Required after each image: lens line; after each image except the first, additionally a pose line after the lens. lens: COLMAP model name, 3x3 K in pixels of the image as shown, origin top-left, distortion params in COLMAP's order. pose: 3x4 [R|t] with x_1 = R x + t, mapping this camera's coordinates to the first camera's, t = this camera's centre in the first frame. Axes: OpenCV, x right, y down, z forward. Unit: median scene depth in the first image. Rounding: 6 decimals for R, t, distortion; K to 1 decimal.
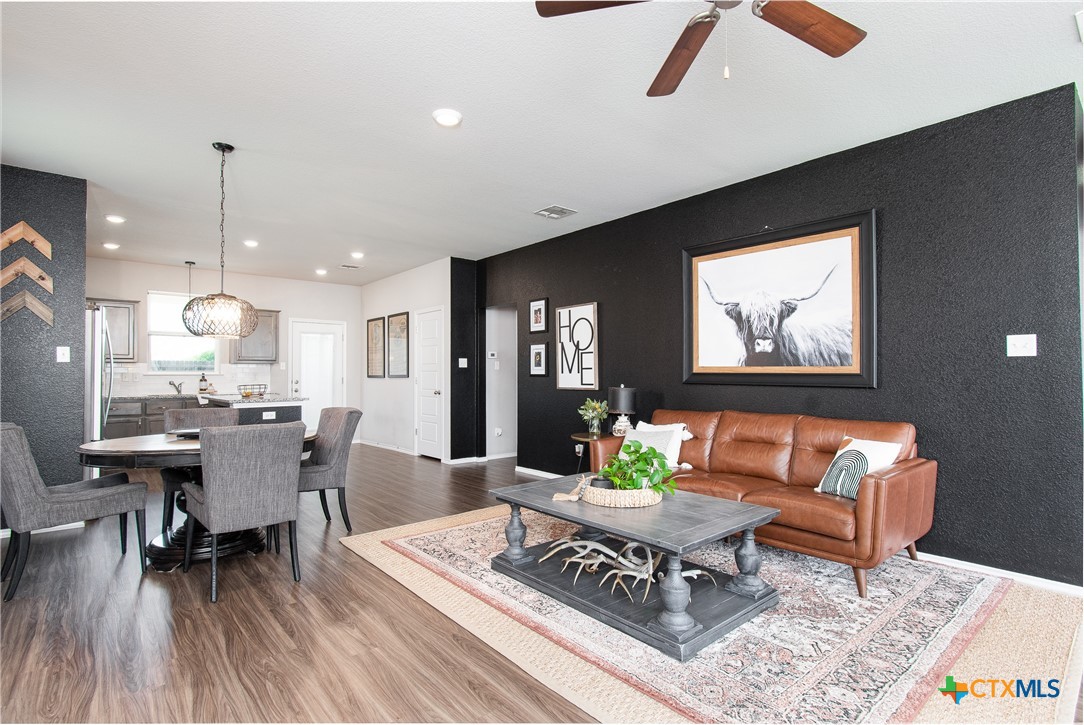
lens RADIAL K [[529.4, 0, 531.7], [0, 529.4, 367.5], [0, 0, 1]] dist [0.003165, -0.001313]
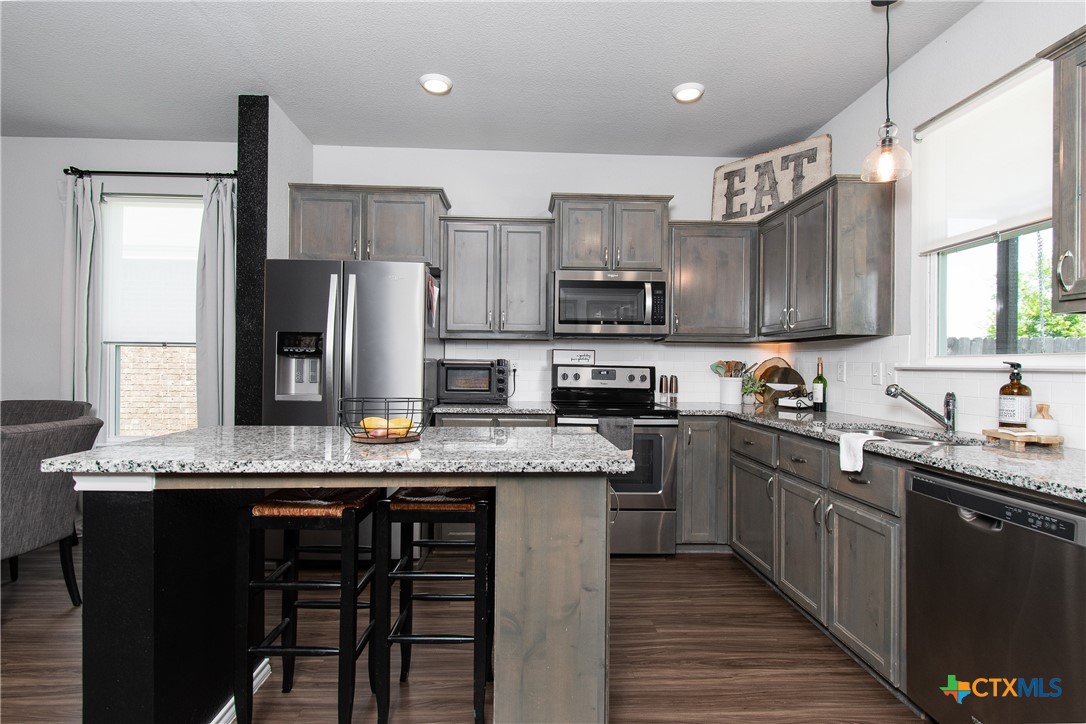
lens RADIAL K [[538.9, 0, 543.0], [0, 538.9, 362.0], [0, 0, 1]] dist [0.001815, -0.000445]
pose [[-0.601467, -0.007978, -0.798857, -0.524382], [-0.000325, 0.999952, -0.009742, 0.024926], [0.798897, -0.005600, -0.601441, 1.872448]]
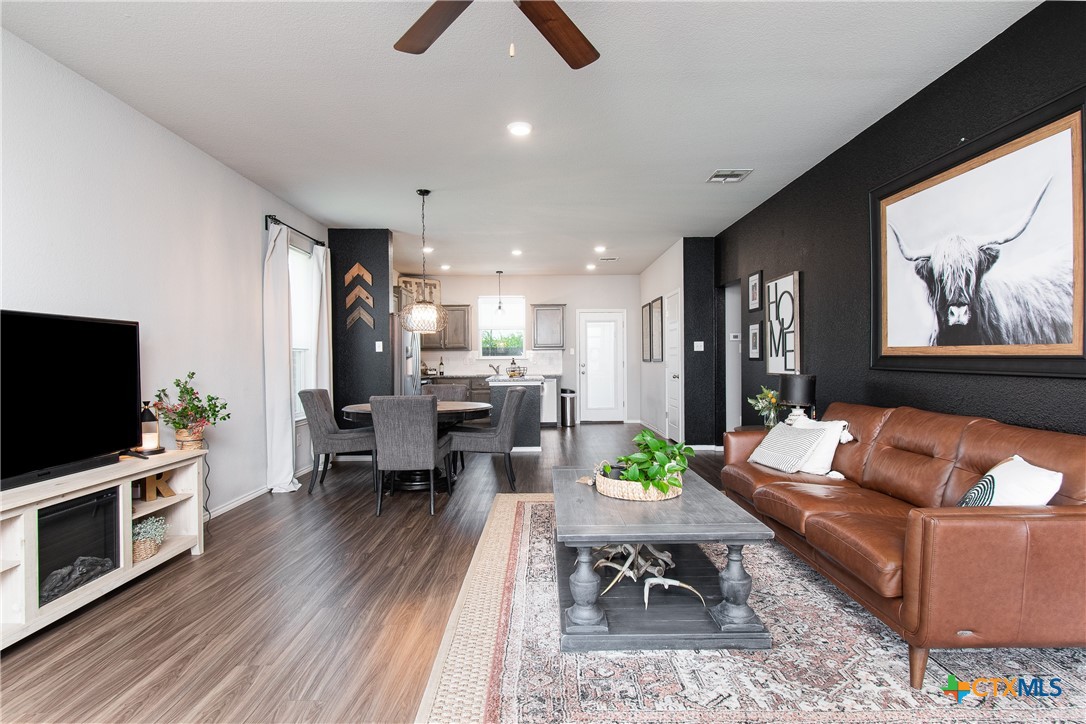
lens RADIAL K [[530.4, 0, 532.7], [0, 530.4, 367.0], [0, 0, 1]] dist [0.003165, -0.001313]
pose [[0.763739, 0.006551, -0.645491, 0.451136], [0.013285, 0.999577, 0.025864, 0.000450], [0.645388, -0.028329, 0.763330, 0.117178]]
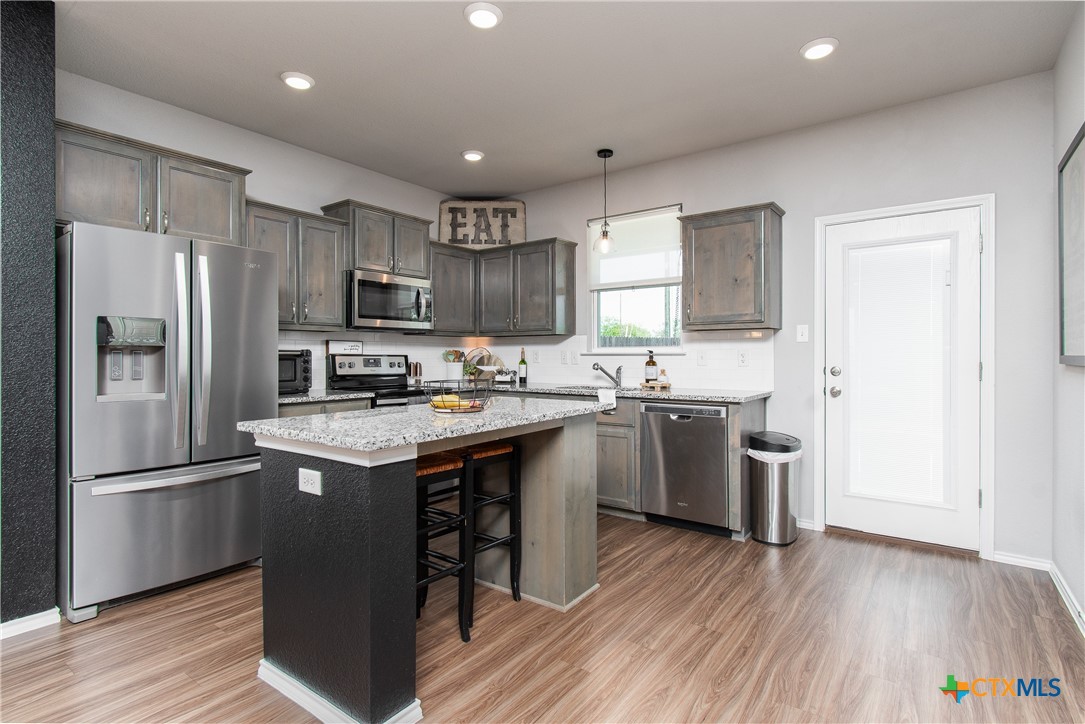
lens RADIAL K [[526.9, 0, 542.5], [0, 526.9, 362.0], [0, 0, 1]] dist [-0.004763, -0.001510]
pose [[0.235328, 0.014288, -0.971811, -0.221174], [0.012223, 0.999769, 0.017659, 0.021921], [0.971839, -0.016034, 0.235100, 1.463571]]
